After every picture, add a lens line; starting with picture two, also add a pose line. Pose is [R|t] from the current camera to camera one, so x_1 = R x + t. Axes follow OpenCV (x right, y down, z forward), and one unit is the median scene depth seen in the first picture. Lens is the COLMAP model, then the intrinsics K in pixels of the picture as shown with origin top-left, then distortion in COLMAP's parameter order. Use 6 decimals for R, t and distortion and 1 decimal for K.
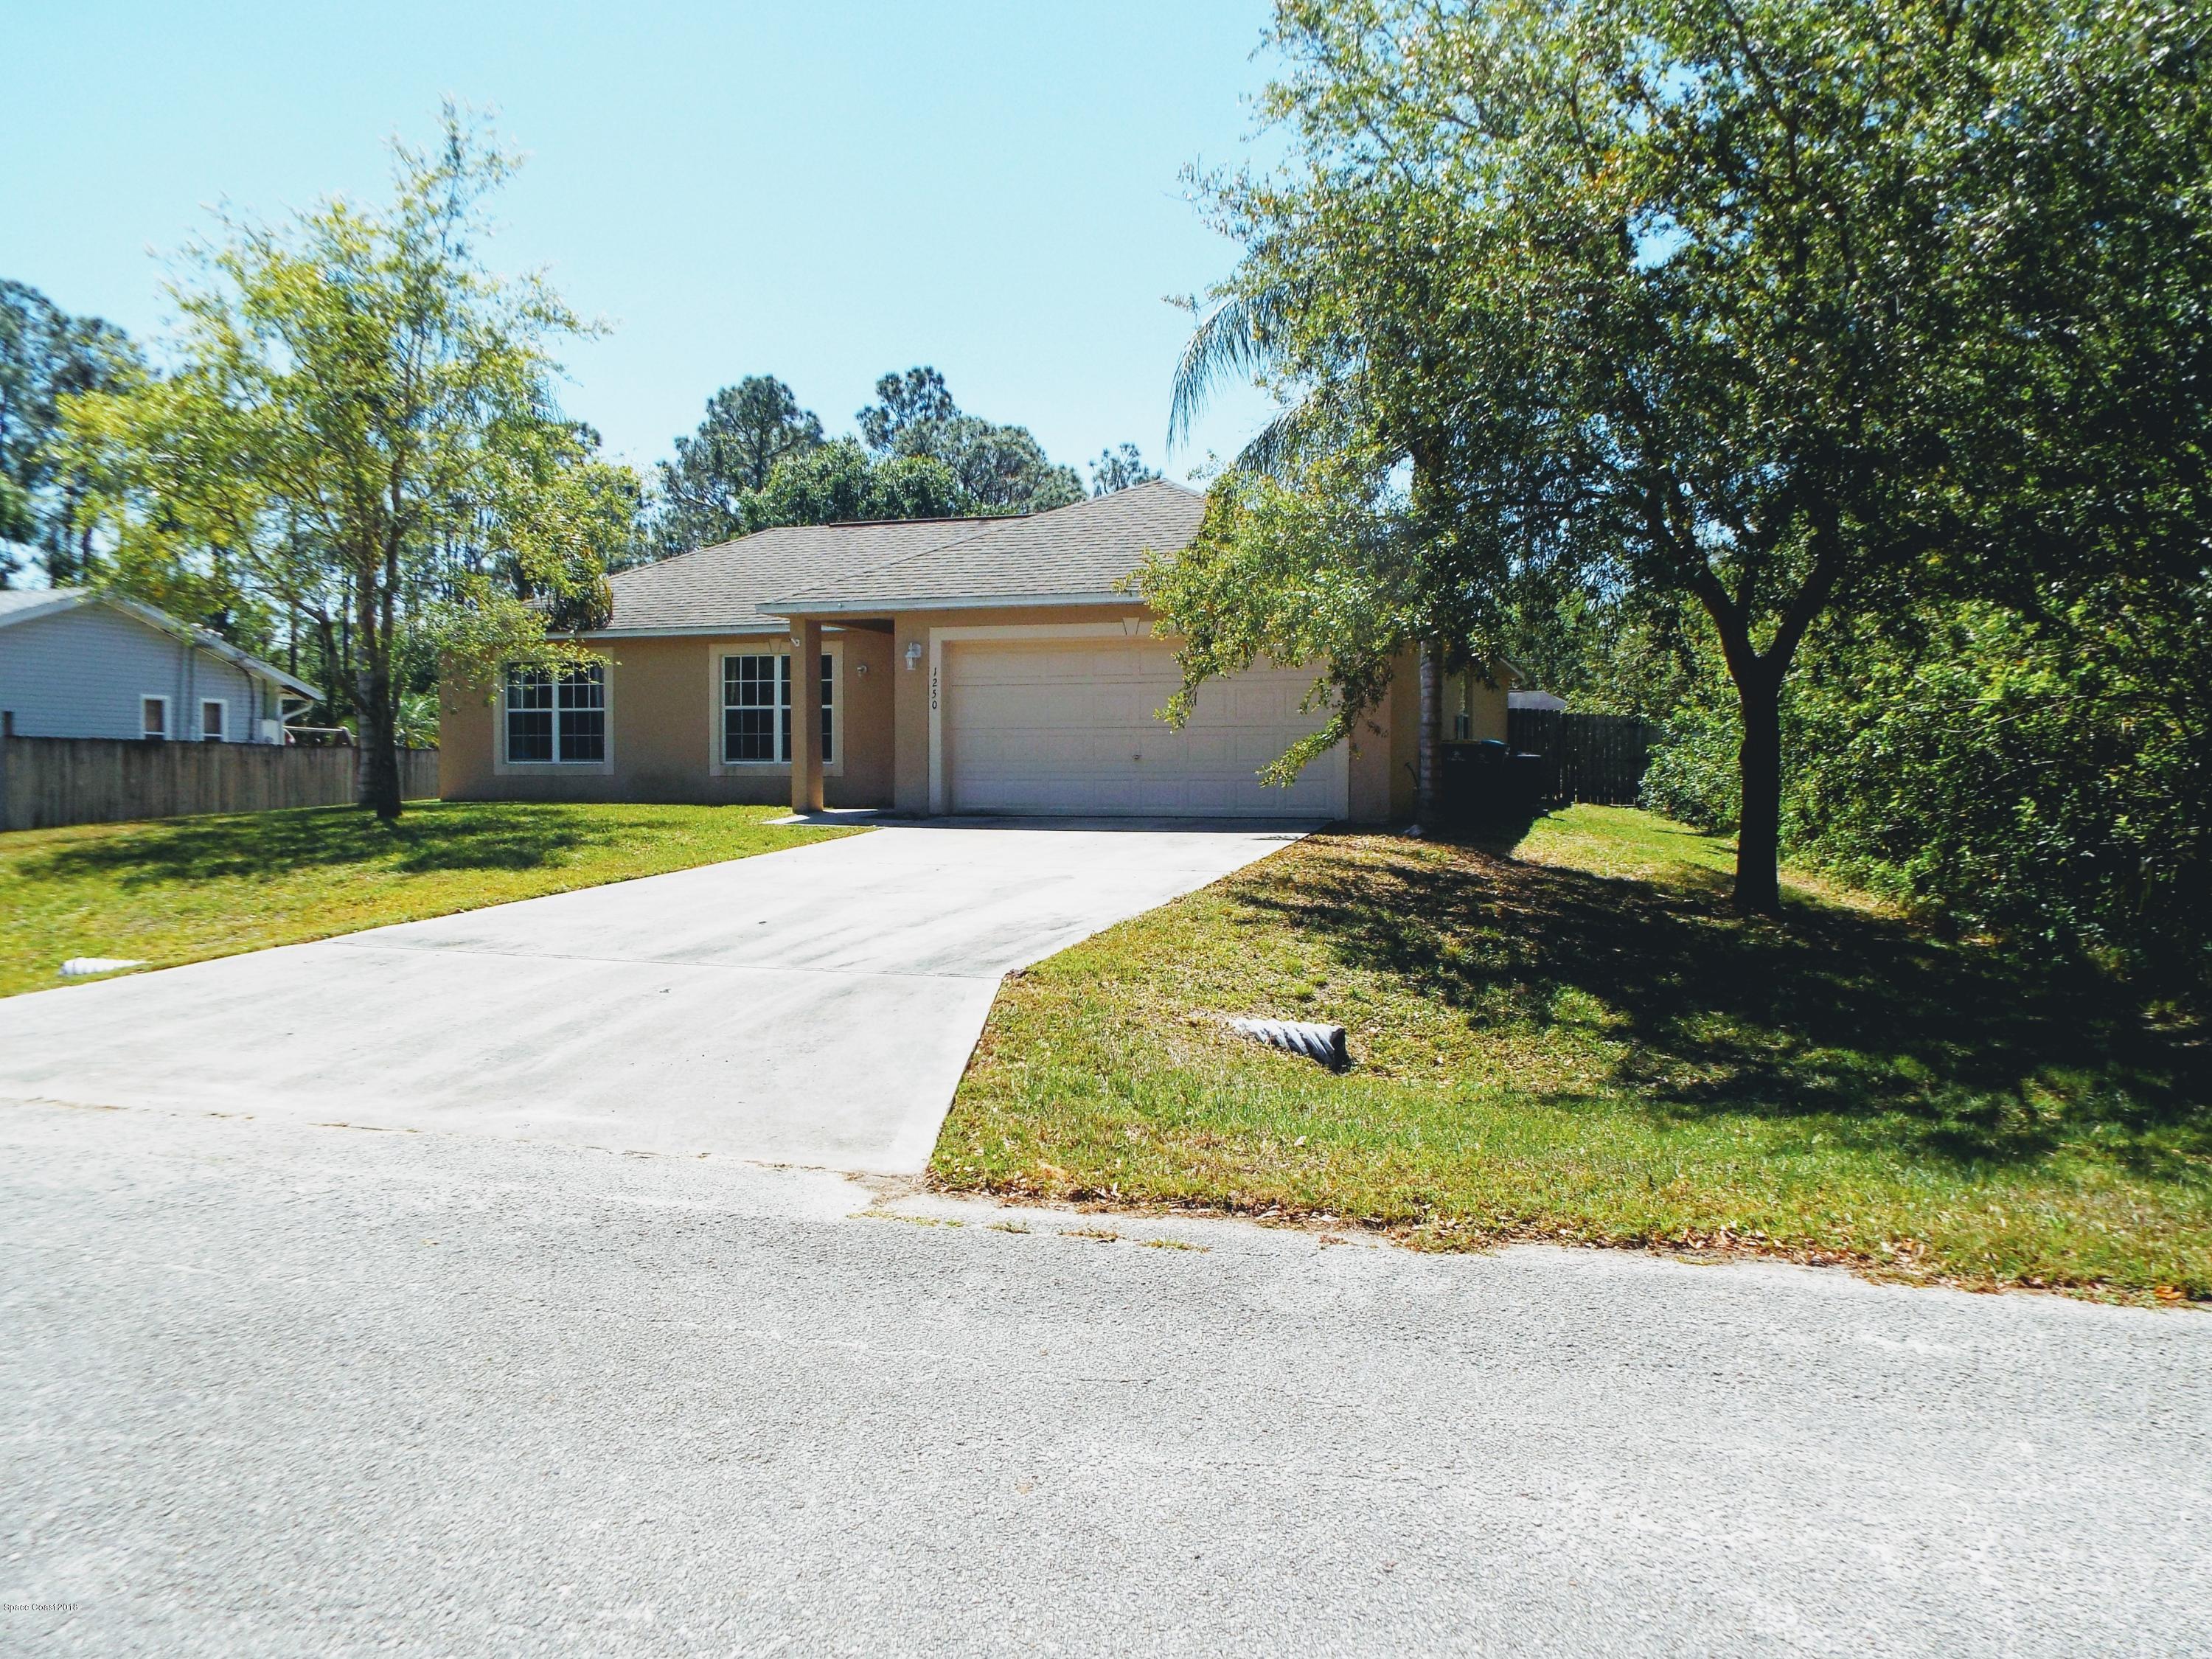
lens RADIAL K [[1610.2, 0, 1106.0], [0, 1610.2, 829.5], [0, 0, 1]] dist [-0.031720, 0.057797]
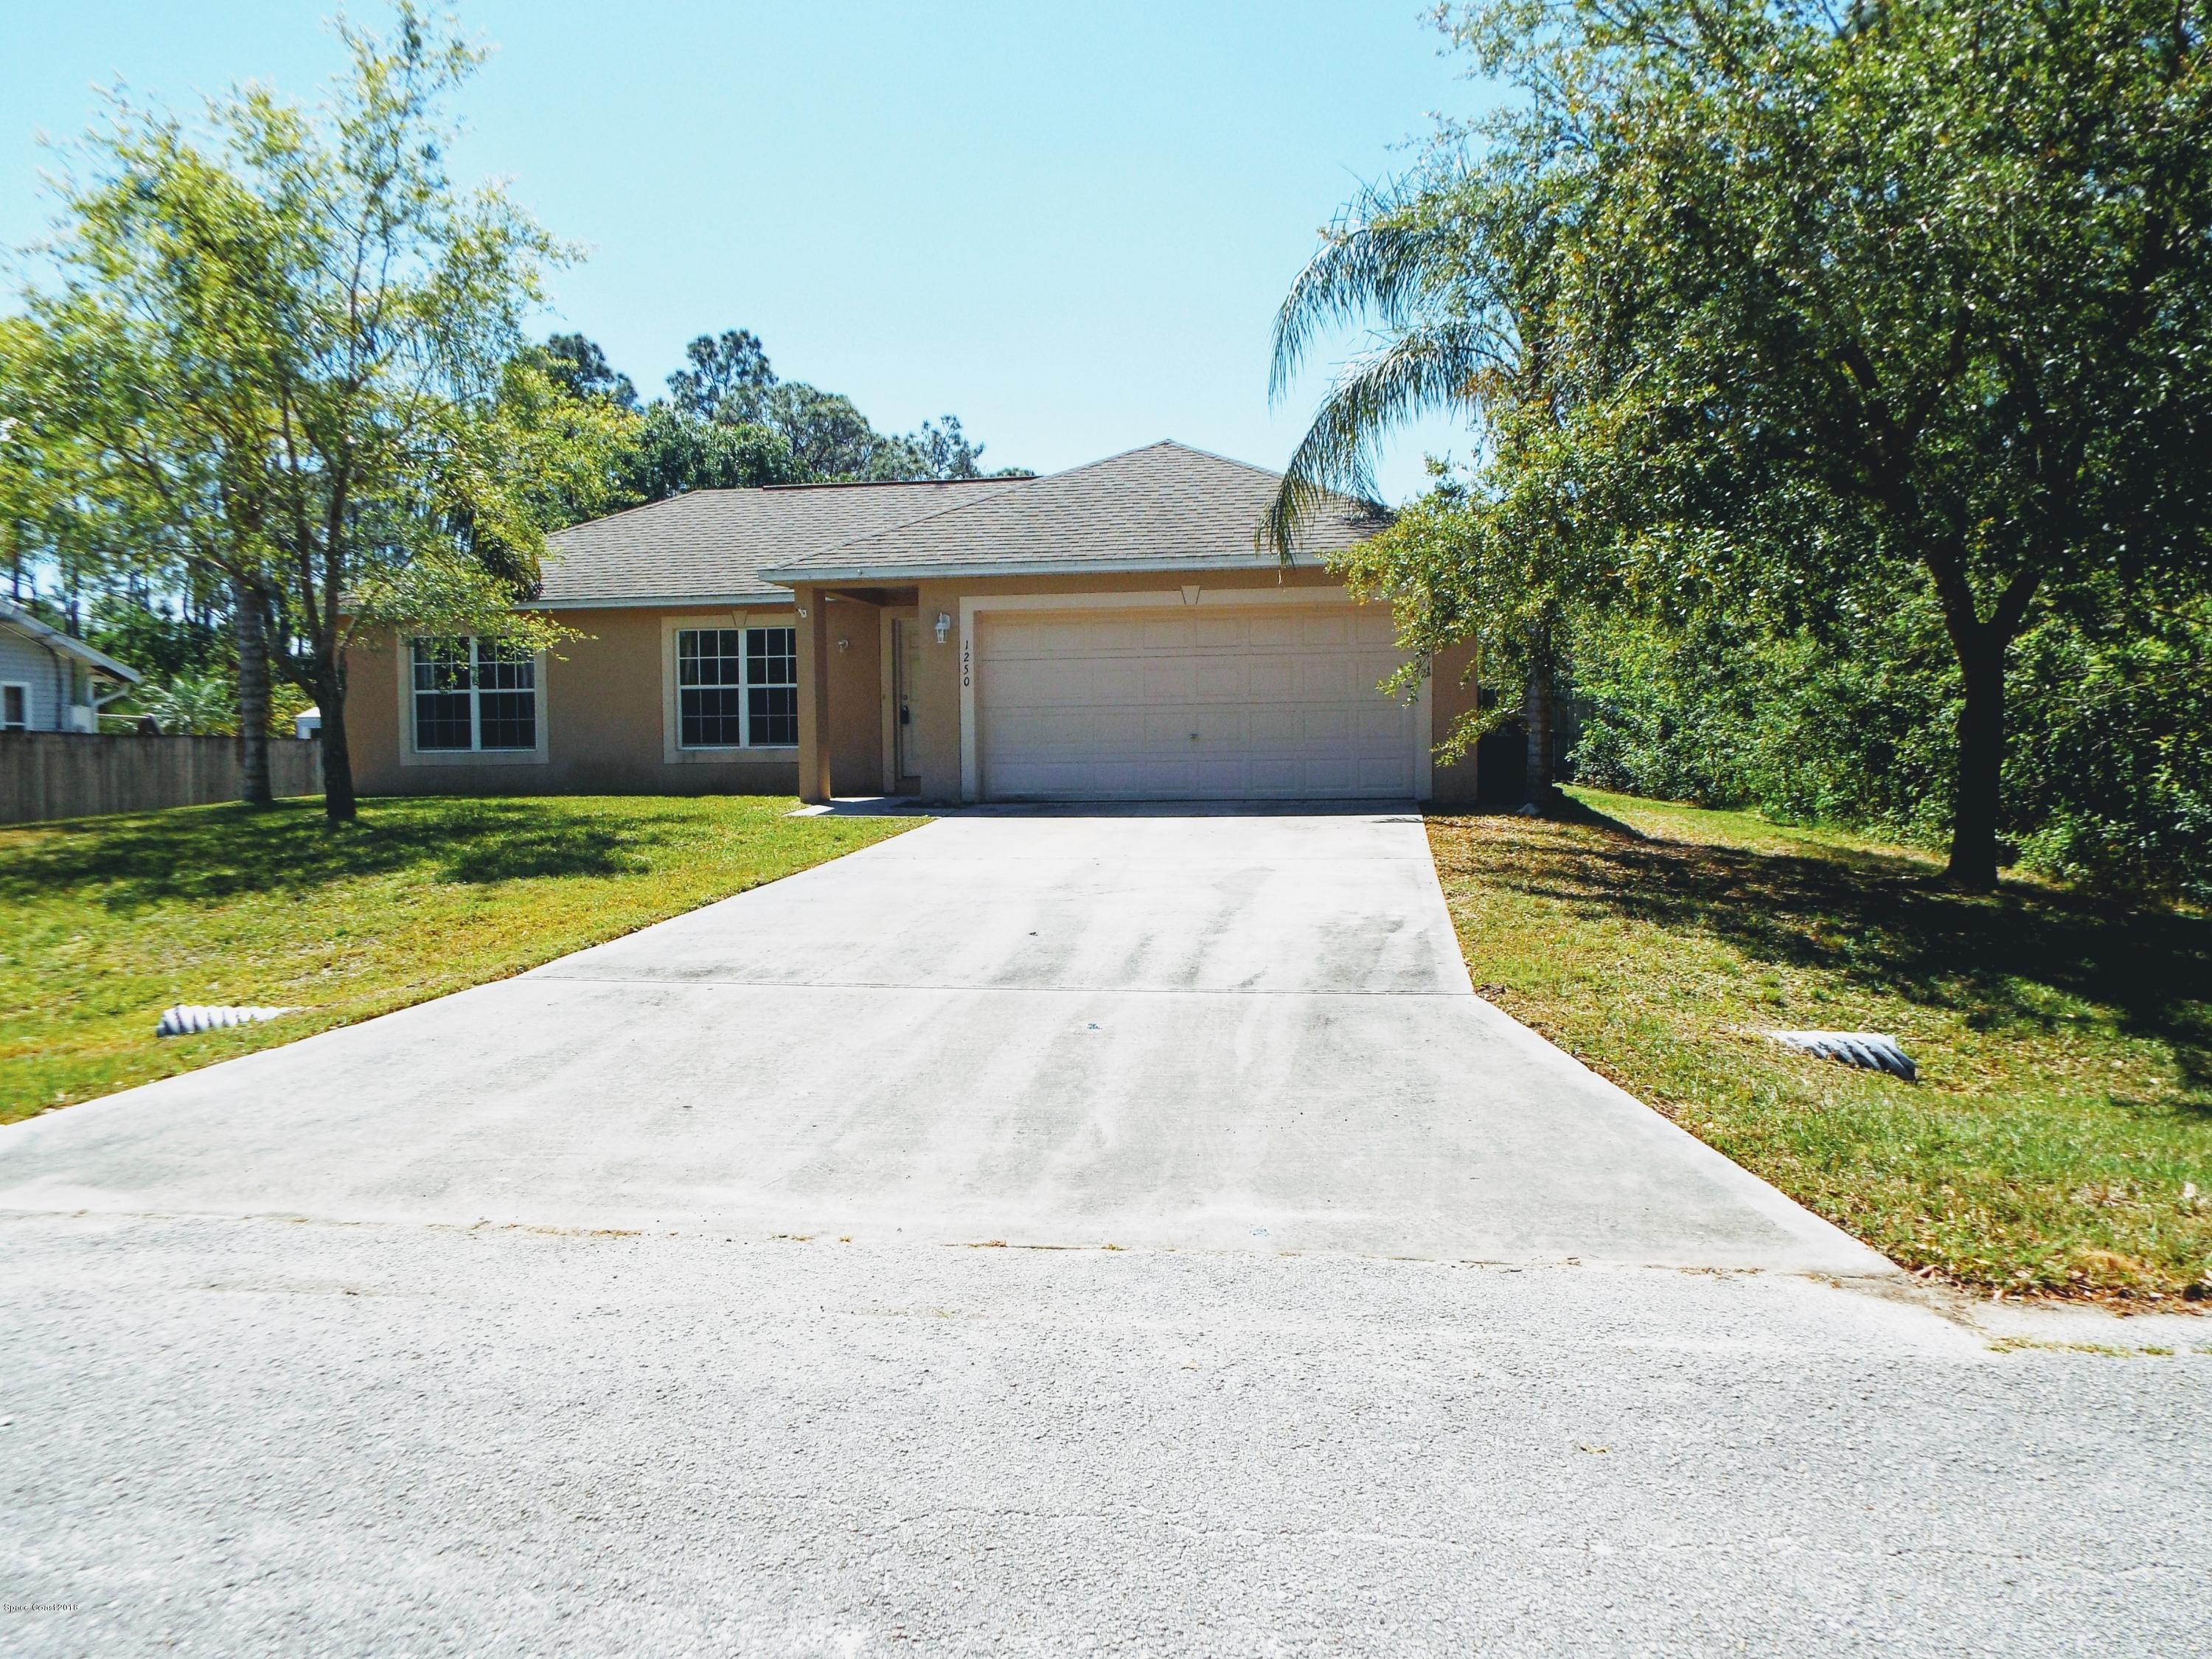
lens RADIAL K [[1629.6, 0, 1206.9], [0, 1629.6, 836.0], [0, 0, 1]] dist [-0.029670, 0.033732]
pose [[0.986072, -0.022210, 0.164831, -0.098333], [0.019541, 0.999651, 0.017797, -0.002676], [-0.165169, -0.014329, 0.986161, 0.049851]]
